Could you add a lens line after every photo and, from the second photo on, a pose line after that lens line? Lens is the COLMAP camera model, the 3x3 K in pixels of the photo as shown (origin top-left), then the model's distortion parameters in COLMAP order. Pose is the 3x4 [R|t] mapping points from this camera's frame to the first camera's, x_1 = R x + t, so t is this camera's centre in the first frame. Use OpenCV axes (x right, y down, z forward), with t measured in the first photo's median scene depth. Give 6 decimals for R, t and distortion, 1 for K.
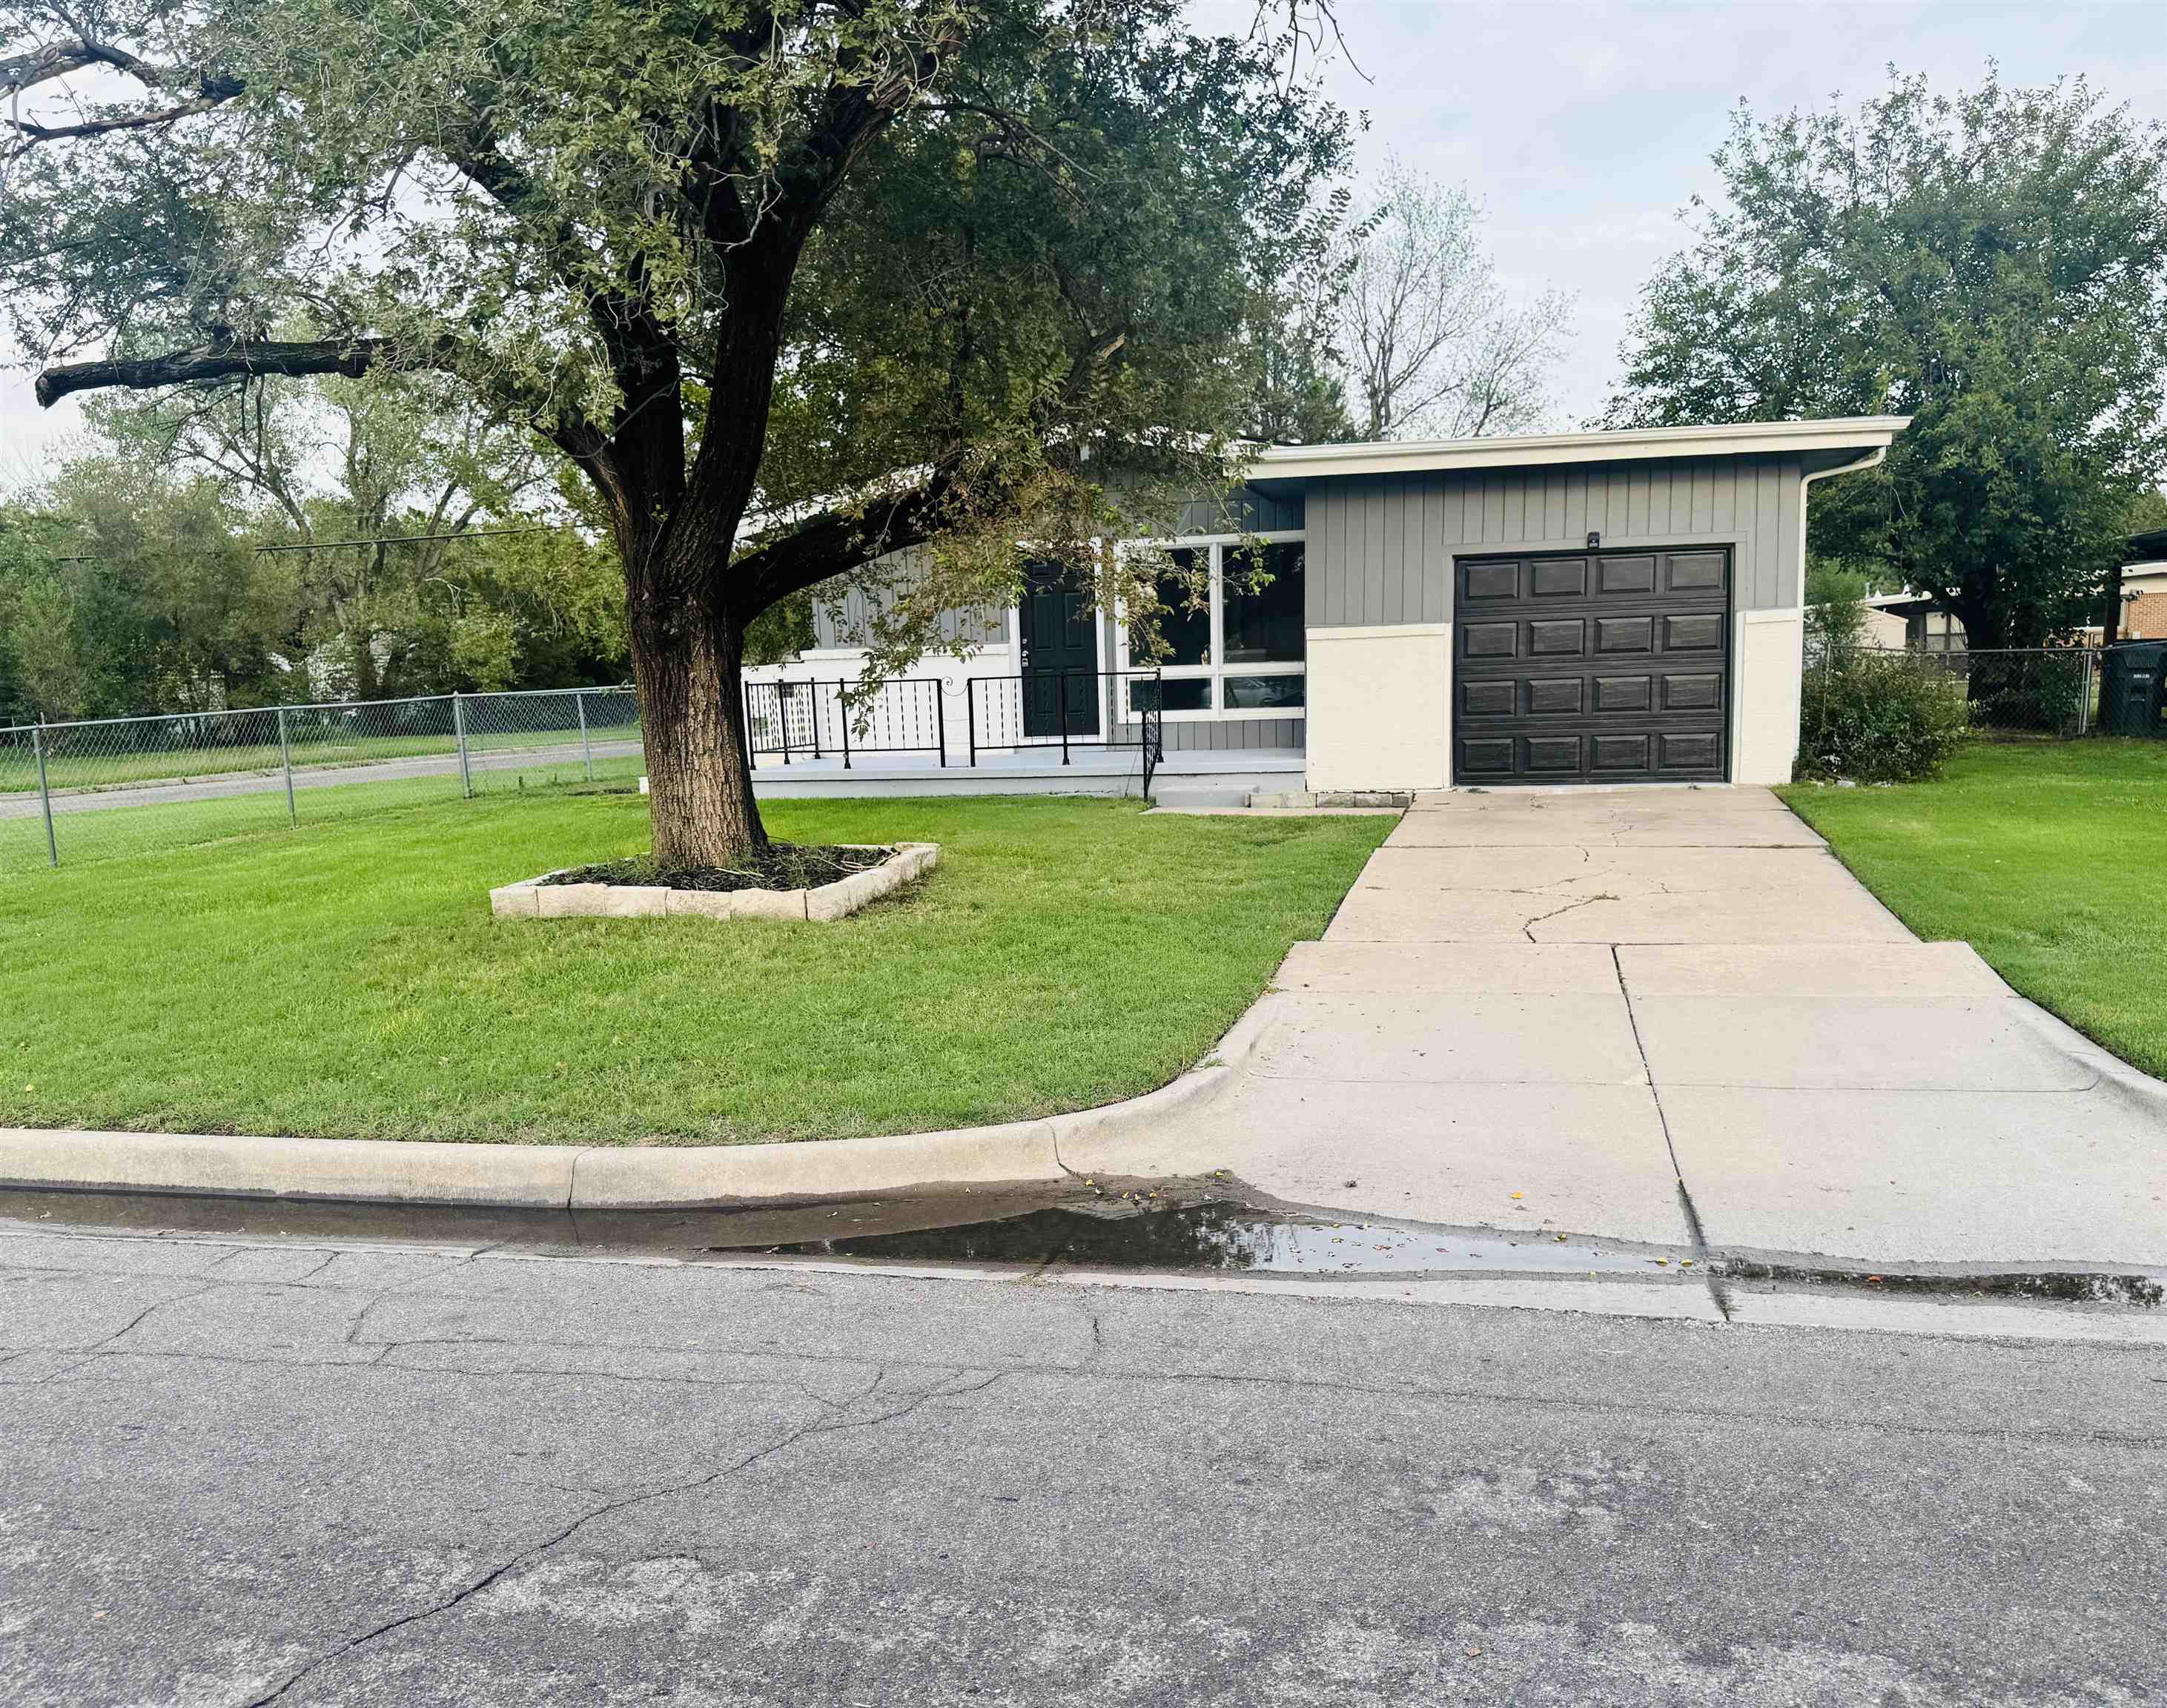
lens RADIAL K [[1948.0, 0, 1006.5], [0, 1948.0, 942.2], [0, 0, 1]] dist [0.052923, -0.030319]
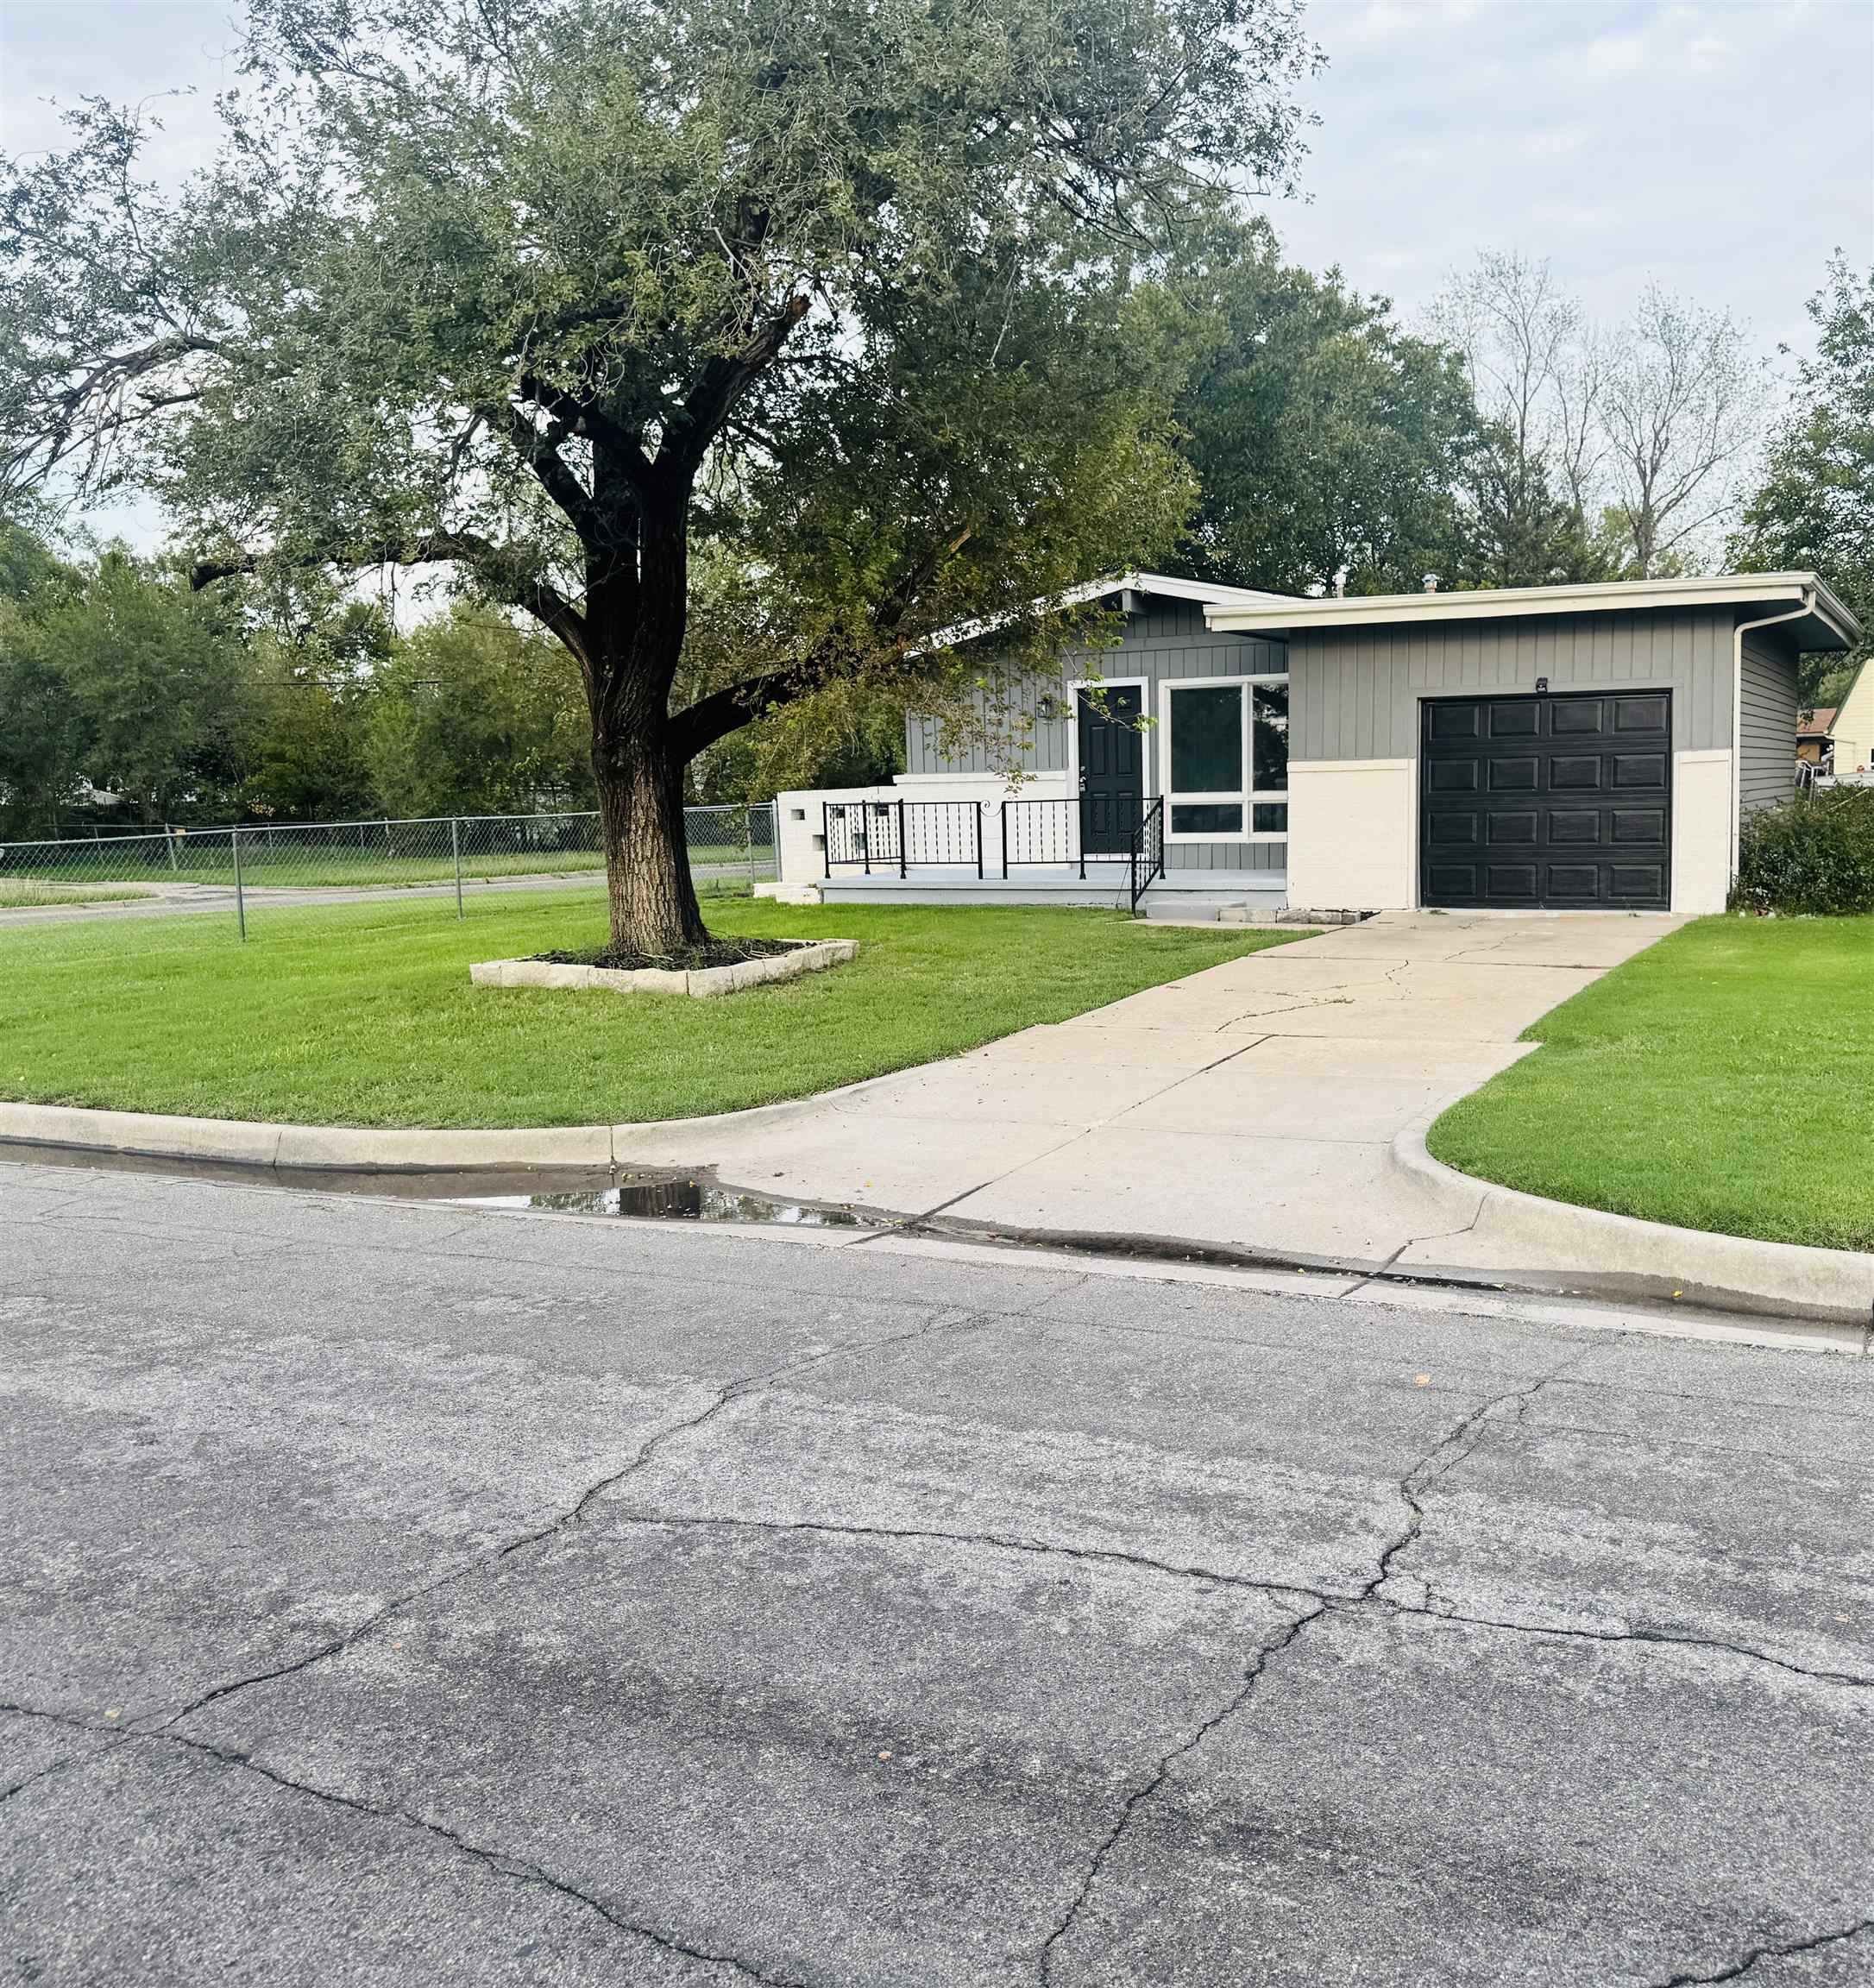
lens RADIAL K [[1948.5, 0, 936.9], [0, 1948.5, 996.3], [0, 0, 1]] dist [0.038976, 0.000000]
pose [[0.975030, 0.037291, -0.218918, 0.204867], [-0.043888, 0.998715, -0.025345, 0.008793], [0.217692, 0.034320, 0.975414, -0.116628]]
